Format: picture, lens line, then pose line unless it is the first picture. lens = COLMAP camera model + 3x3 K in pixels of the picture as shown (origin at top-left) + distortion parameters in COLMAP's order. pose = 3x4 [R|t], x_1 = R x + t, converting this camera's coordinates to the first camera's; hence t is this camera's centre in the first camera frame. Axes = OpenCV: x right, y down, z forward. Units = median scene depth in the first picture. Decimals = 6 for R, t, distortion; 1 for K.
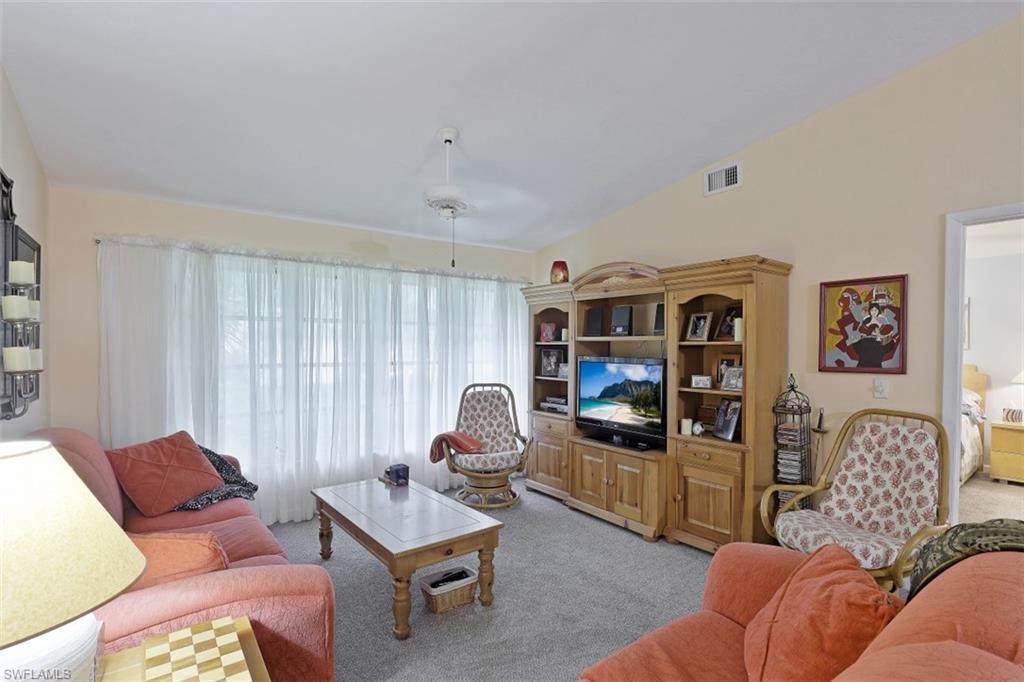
lens RADIAL K [[504.1, 0, 516.3], [0, 504.1, 353.6], [0, 0, 1]] dist [-0.004359, -0.000600]
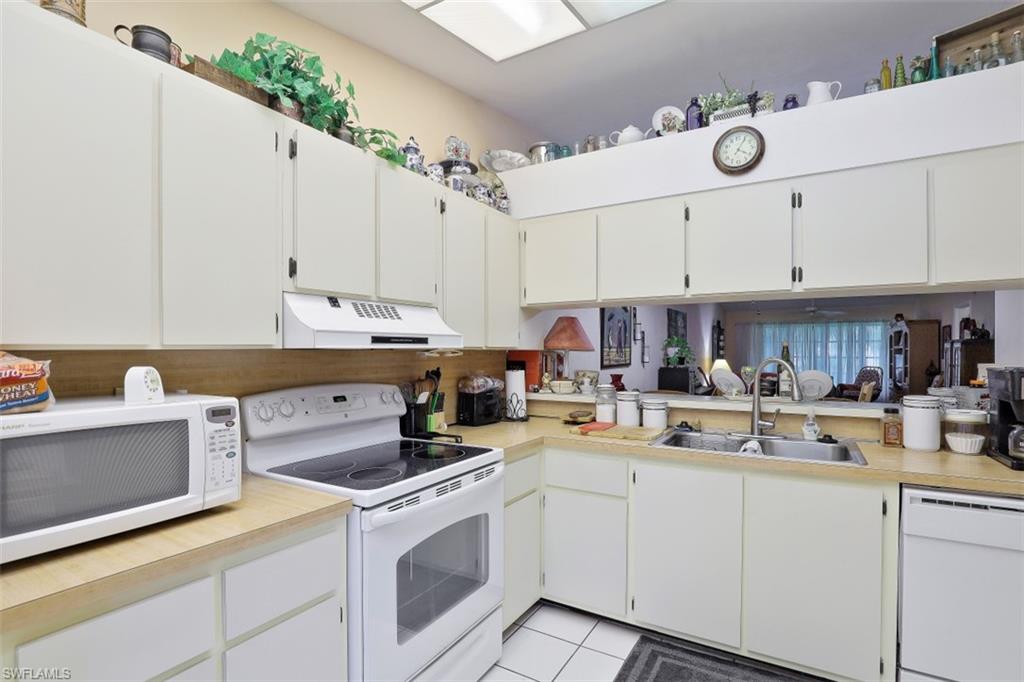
lens RADIAL K [[504.1, 0, 516.3], [0, 504.1, 353.6], [0, 0, 1]] dist [-0.004359, -0.000600]
pose [[0.371805, 0.000405, -0.928311, 1.949463], [-0.018326, 0.999808, -0.006904, 0.059066], [0.928130, 0.019579, 0.371741, -1.831783]]
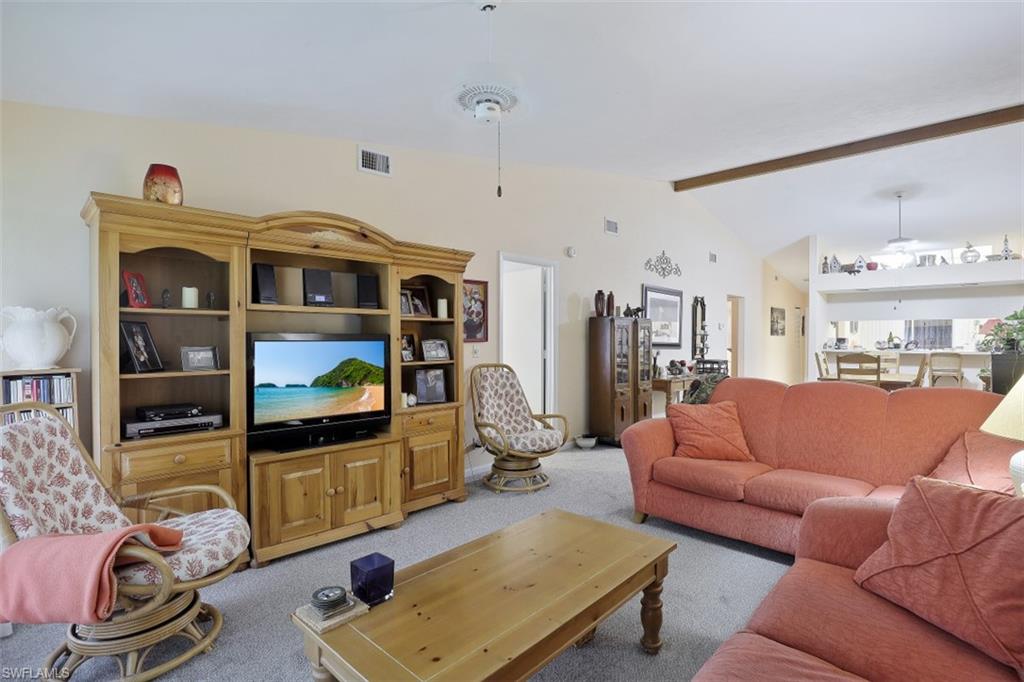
lens RADIAL K [[488.7, 0, 512.0], [0, 488.7, 346.8], [0, 0, 1]] dist [-0.001038, 0.000064]
pose [[-0.134120, -0.024407, 0.990664, -0.638297], [0.015634, 0.999520, 0.026742, 0.012487], [-0.990842, 0.019075, -0.133674, 0.864992]]
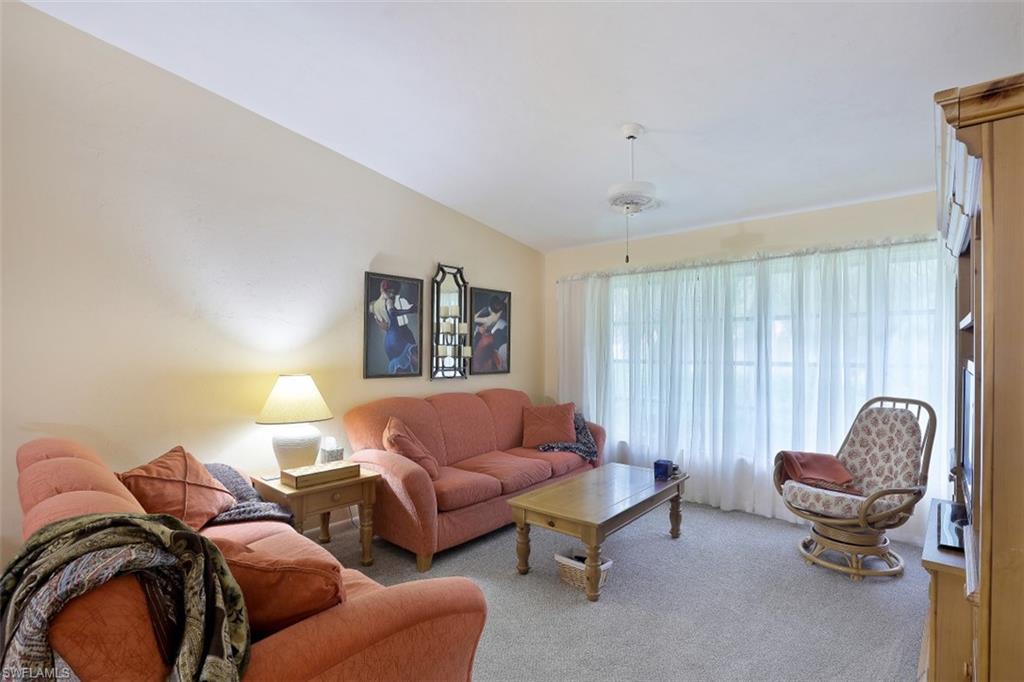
lens RADIAL K [[498.3, 0, 510.6], [0, 498.3, 347.6], [0, 0, 1]] dist [-0.003307, -0.000746]
pose [[0.183187, -0.005547, -0.983062, 0.647320], [-0.016242, 0.999831, -0.008668, 0.007719], [0.982944, 0.017555, 0.183066, 0.476942]]
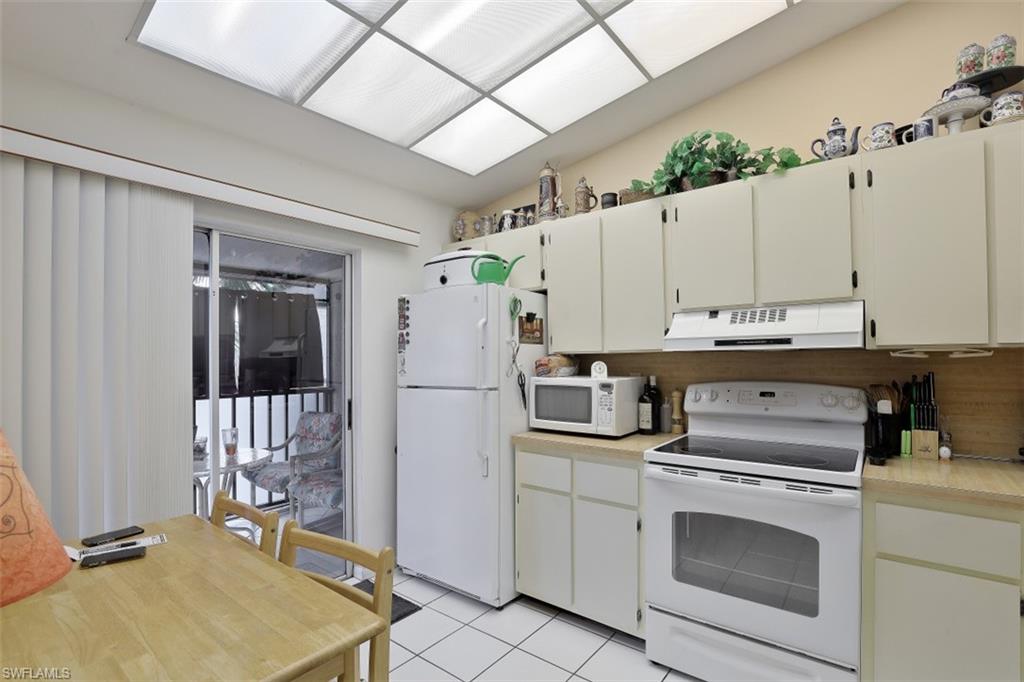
lens RADIAL K [[498.3, 0, 510.6], [0, 498.3, 347.6], [0, 0, 1]] dist [-0.003307, -0.000746]
pose [[-0.972368, -0.003713, -0.233422, 1.862830], [-0.003671, 0.999993, -0.000617, 0.054007], [0.233422, 0.000257, -0.972375, -1.454389]]
